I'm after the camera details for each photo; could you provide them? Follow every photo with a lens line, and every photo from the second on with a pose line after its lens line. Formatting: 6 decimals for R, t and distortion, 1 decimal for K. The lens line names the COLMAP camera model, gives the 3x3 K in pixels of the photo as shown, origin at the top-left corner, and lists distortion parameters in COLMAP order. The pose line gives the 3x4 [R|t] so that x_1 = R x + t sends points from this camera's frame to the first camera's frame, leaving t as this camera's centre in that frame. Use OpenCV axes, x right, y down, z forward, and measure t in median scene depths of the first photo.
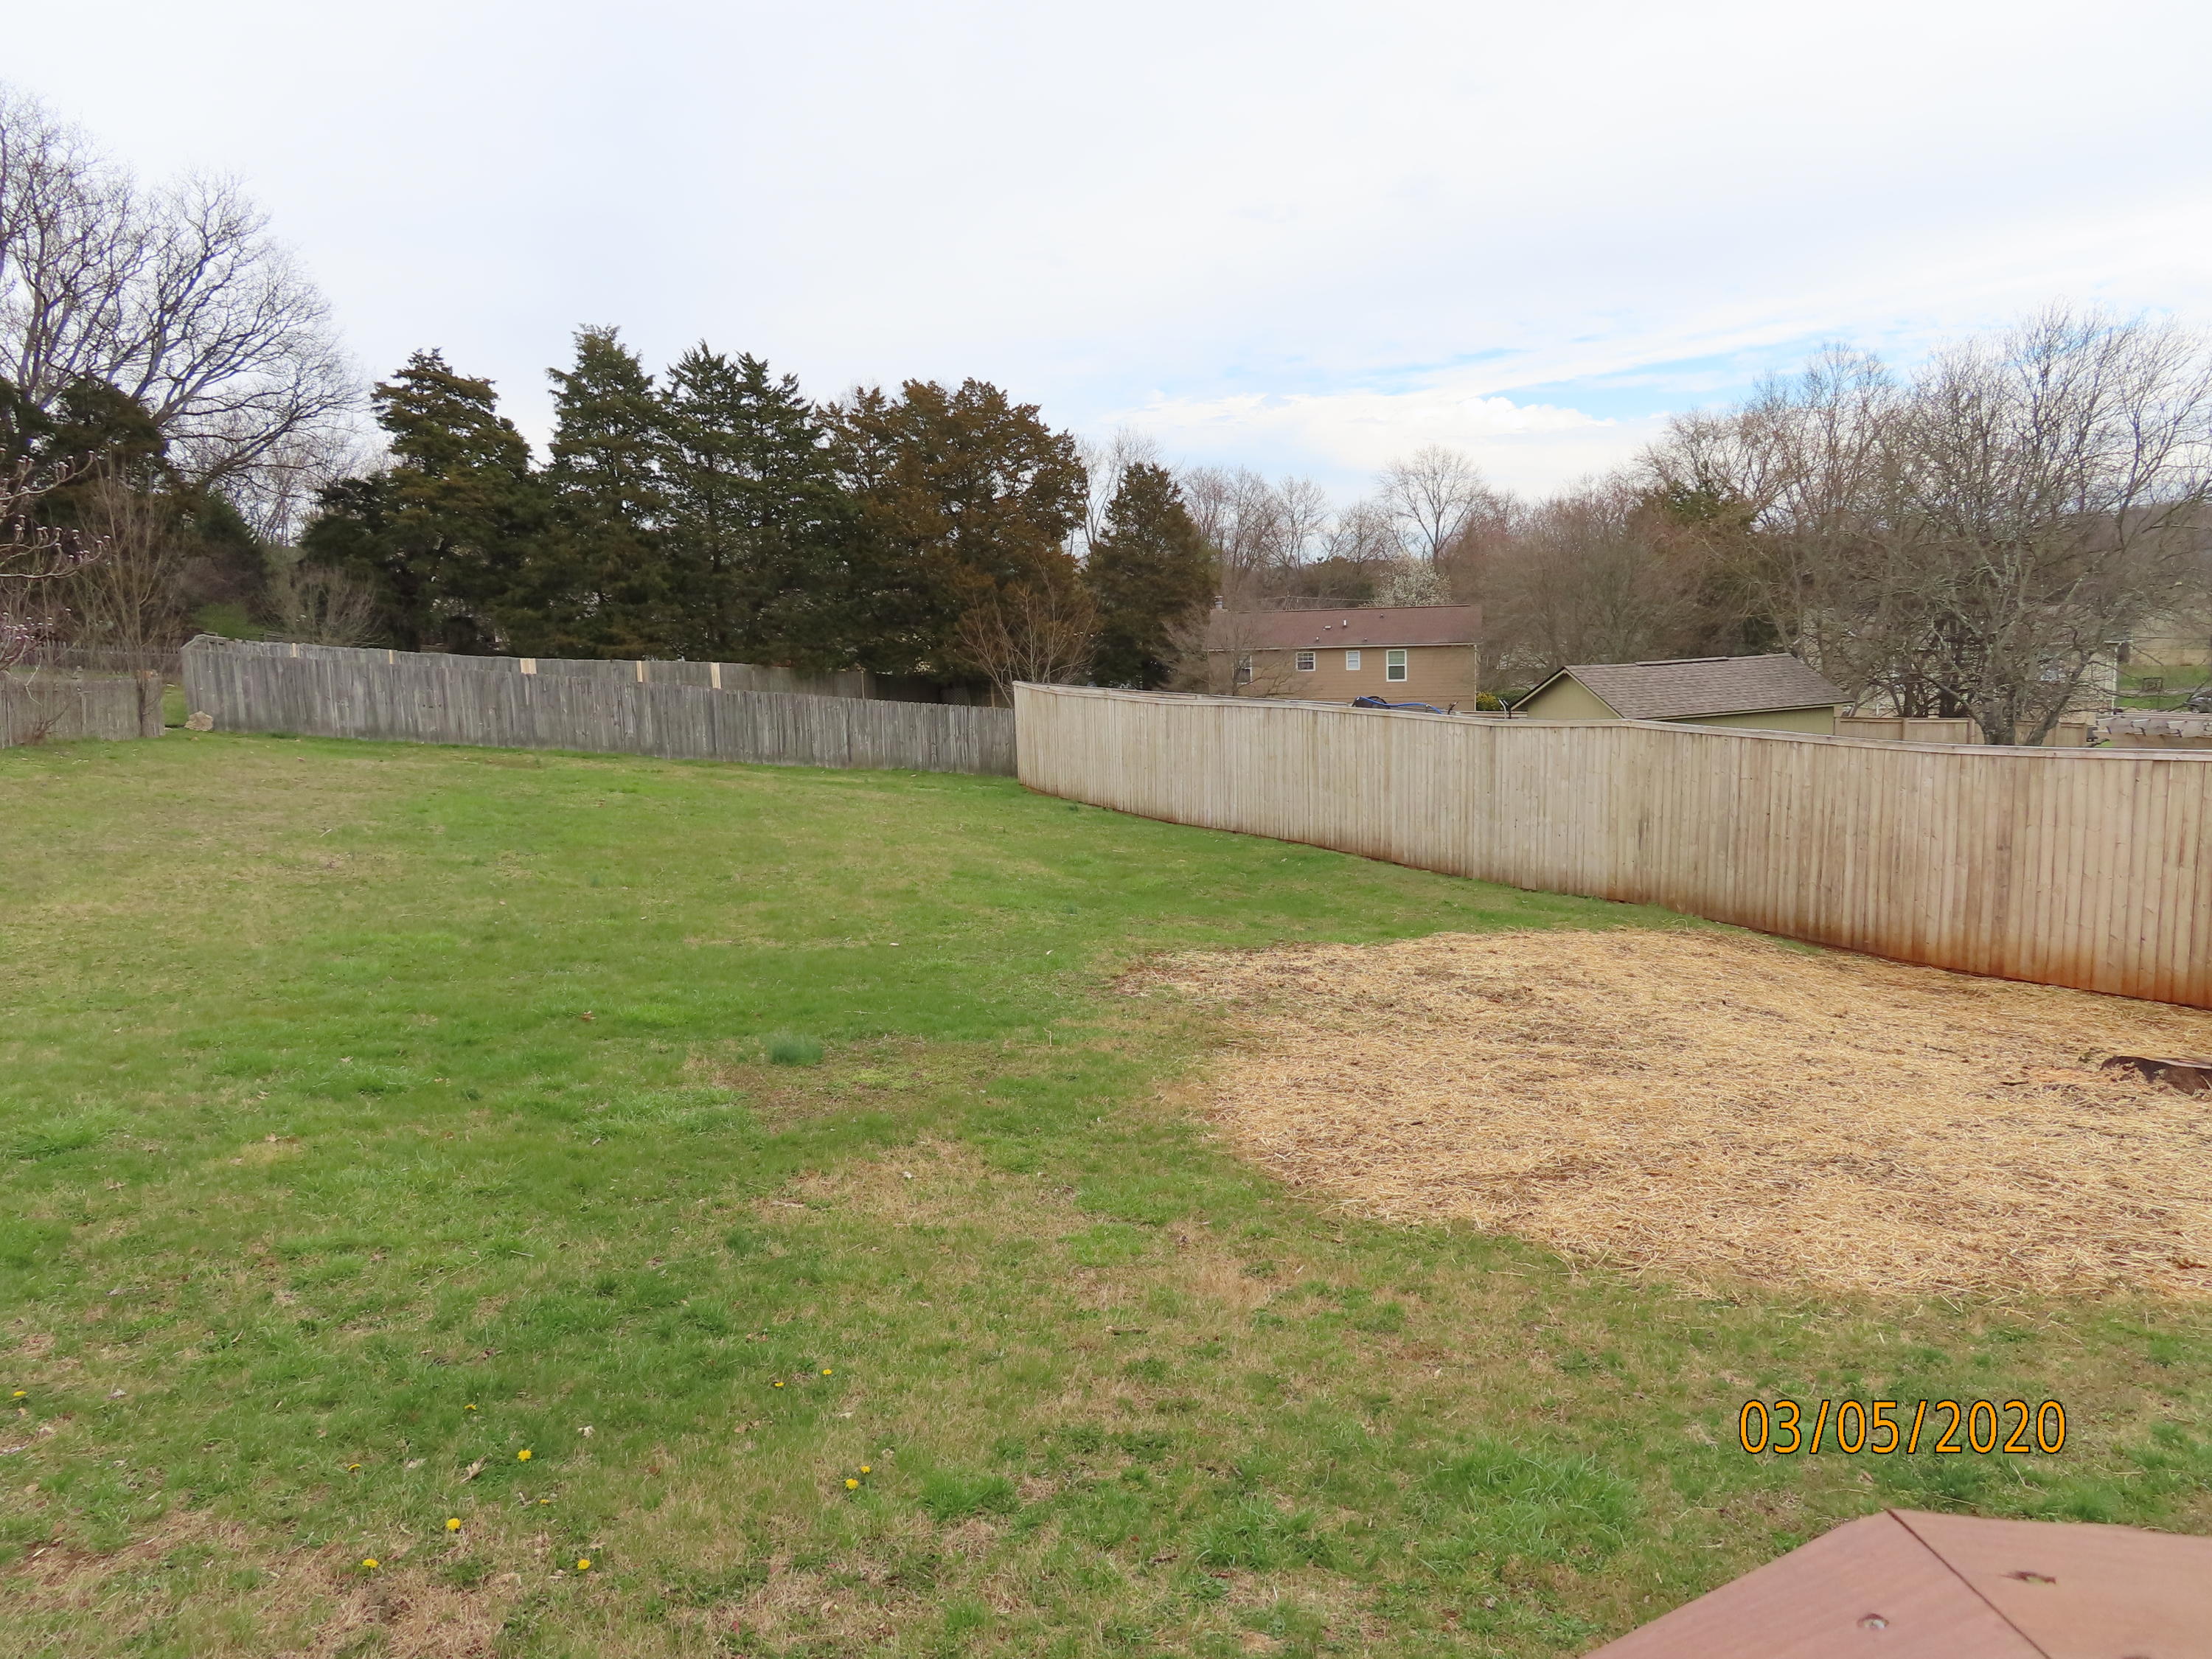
lens RADIAL K [[1584.1, 0, 1106.0], [0, 1584.1, 829.5], [0, 0, 1]] dist [-0.023997, 0.002059]
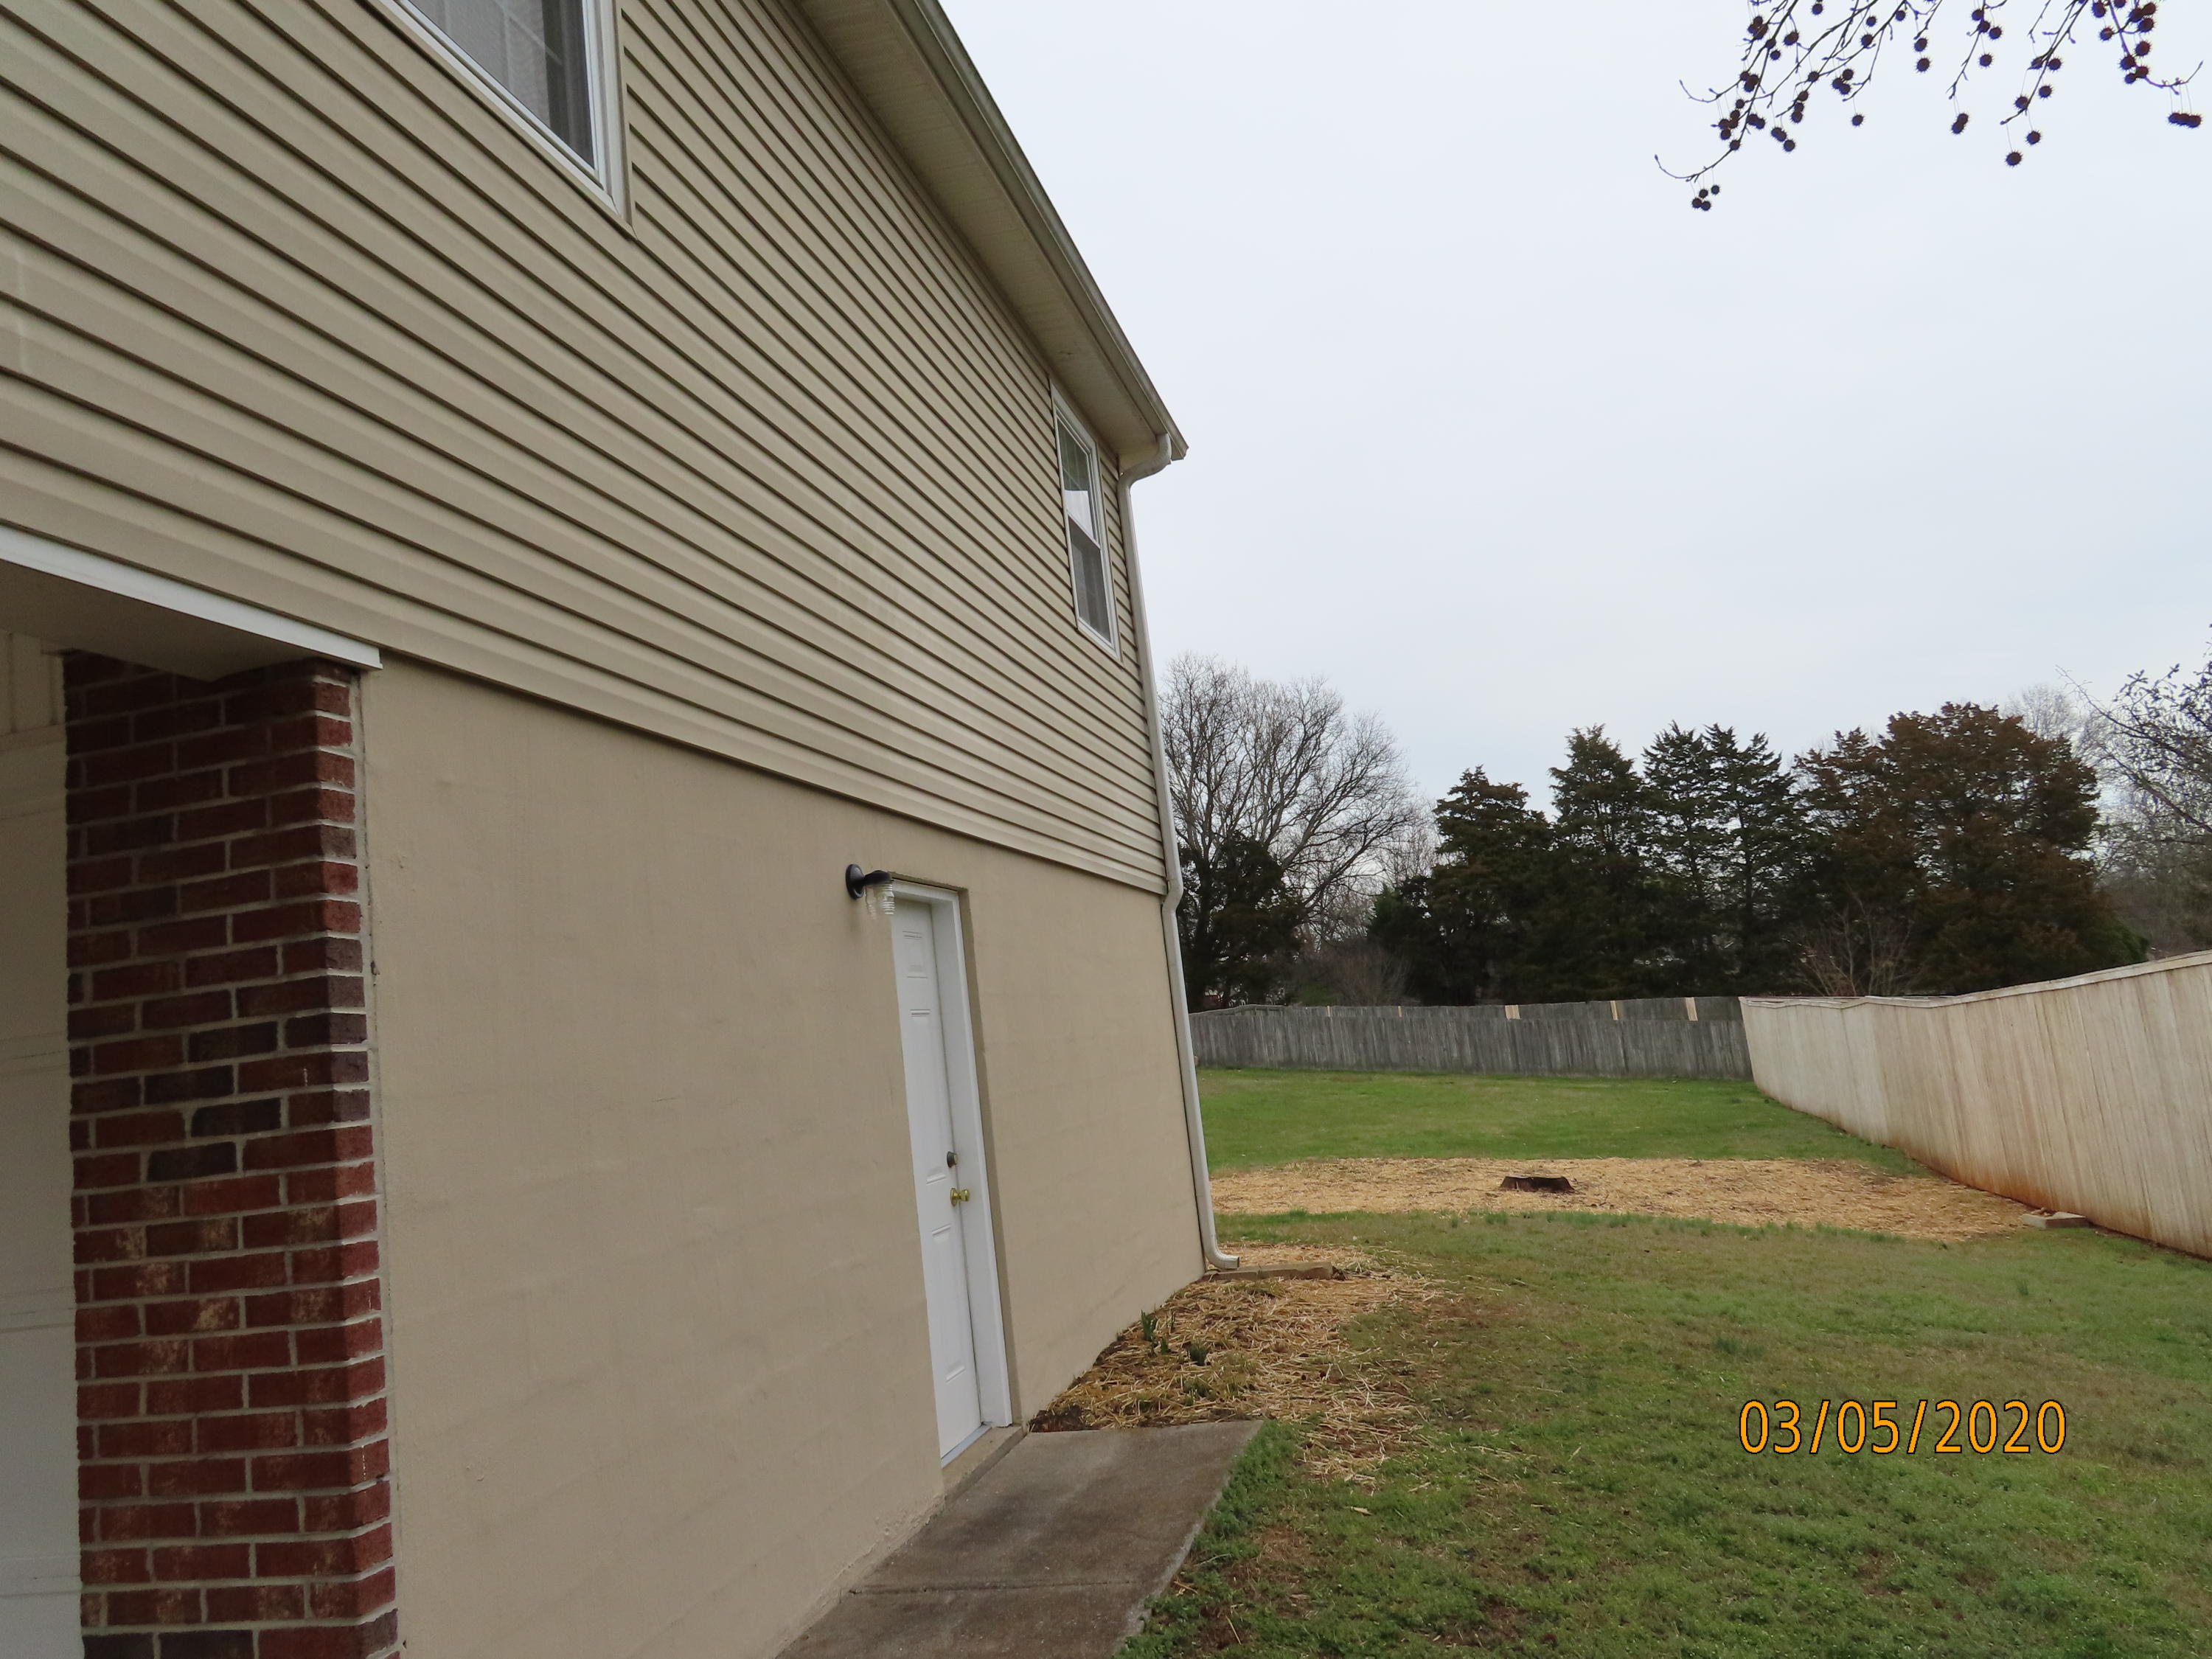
lens RADIAL K [[1550.4, 0, 1065.3], [0, 1550.4, 827.4], [0, 0, 1]] dist [0.001640, 0.000103]
pose [[0.699516, -0.150296, -0.698634, 0.223919], [-0.009676, 0.975551, -0.219558, 0.022465], [0.714552, 0.160345, 0.680959, -0.089775]]
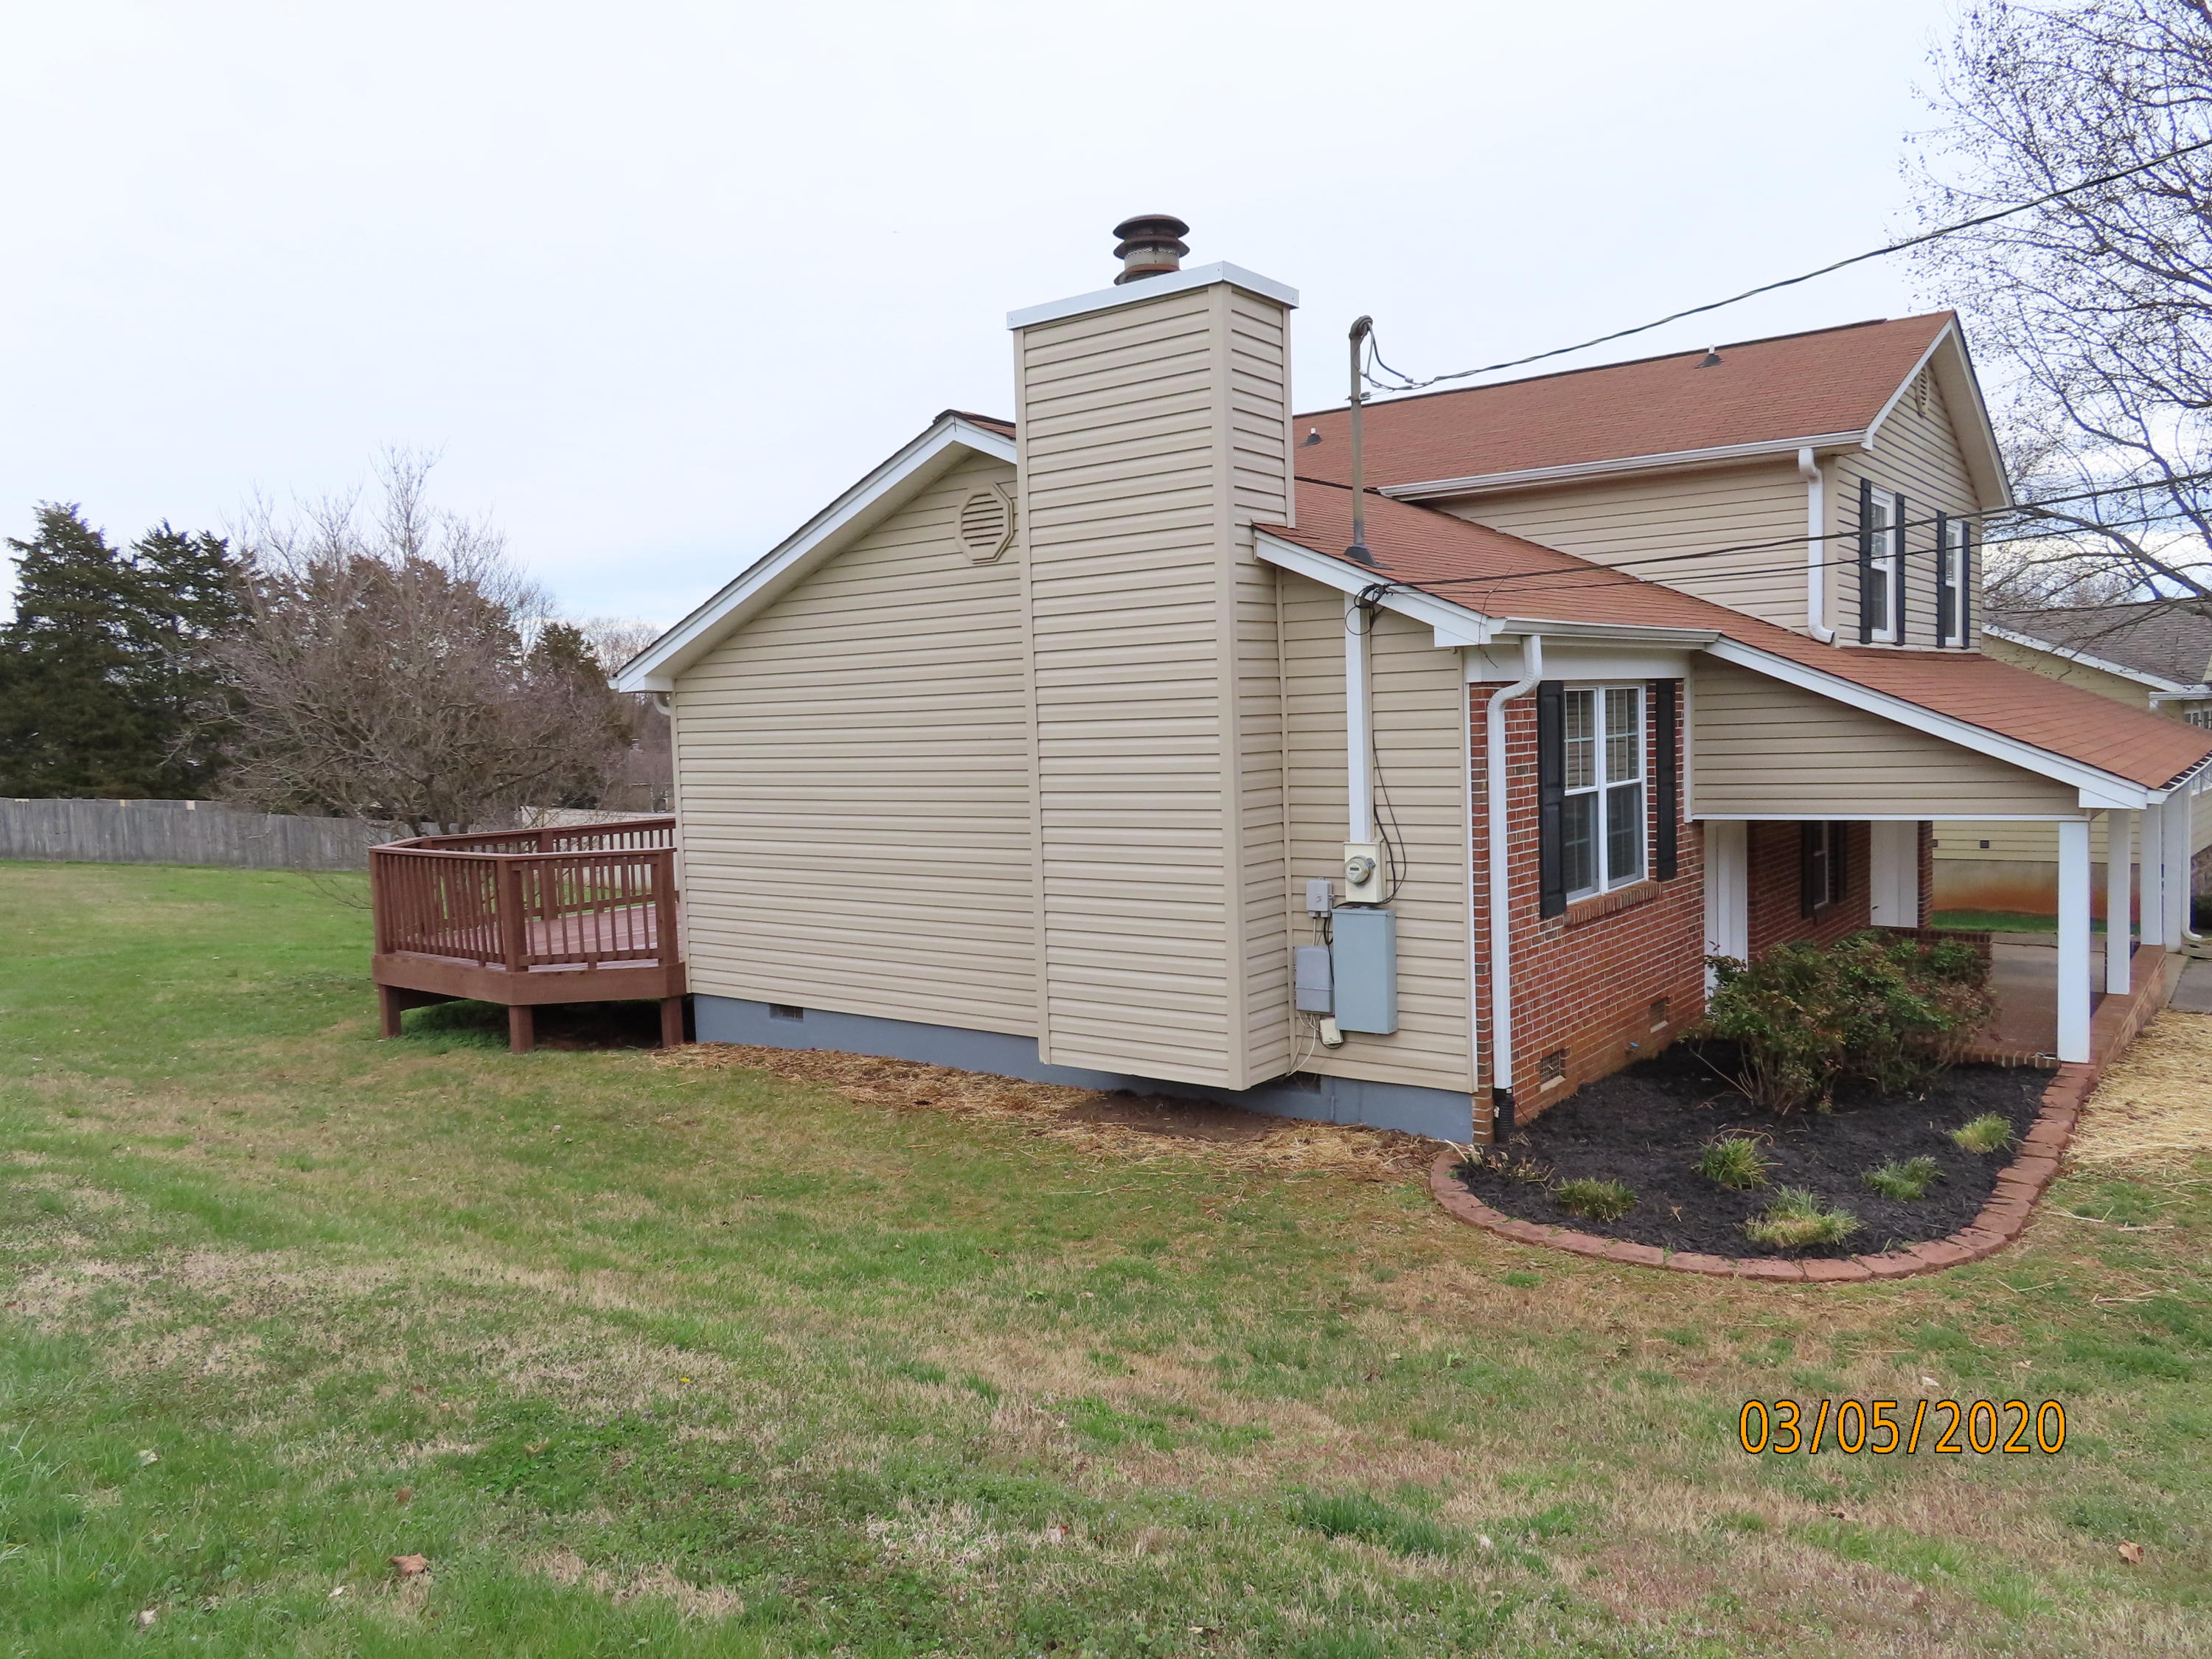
lens RADIAL K [[1565.7, 0, 1096.2], [0, 1565.7, 810.9], [0, 0, 1]] dist [-0.011464, -0.002945]
pose [[0.929207, -0.021715, 0.368920, -0.051862], [0.056197, 0.994965, -0.082980, 0.031224], [-0.365261, 0.097838, 0.925750, -0.271227]]
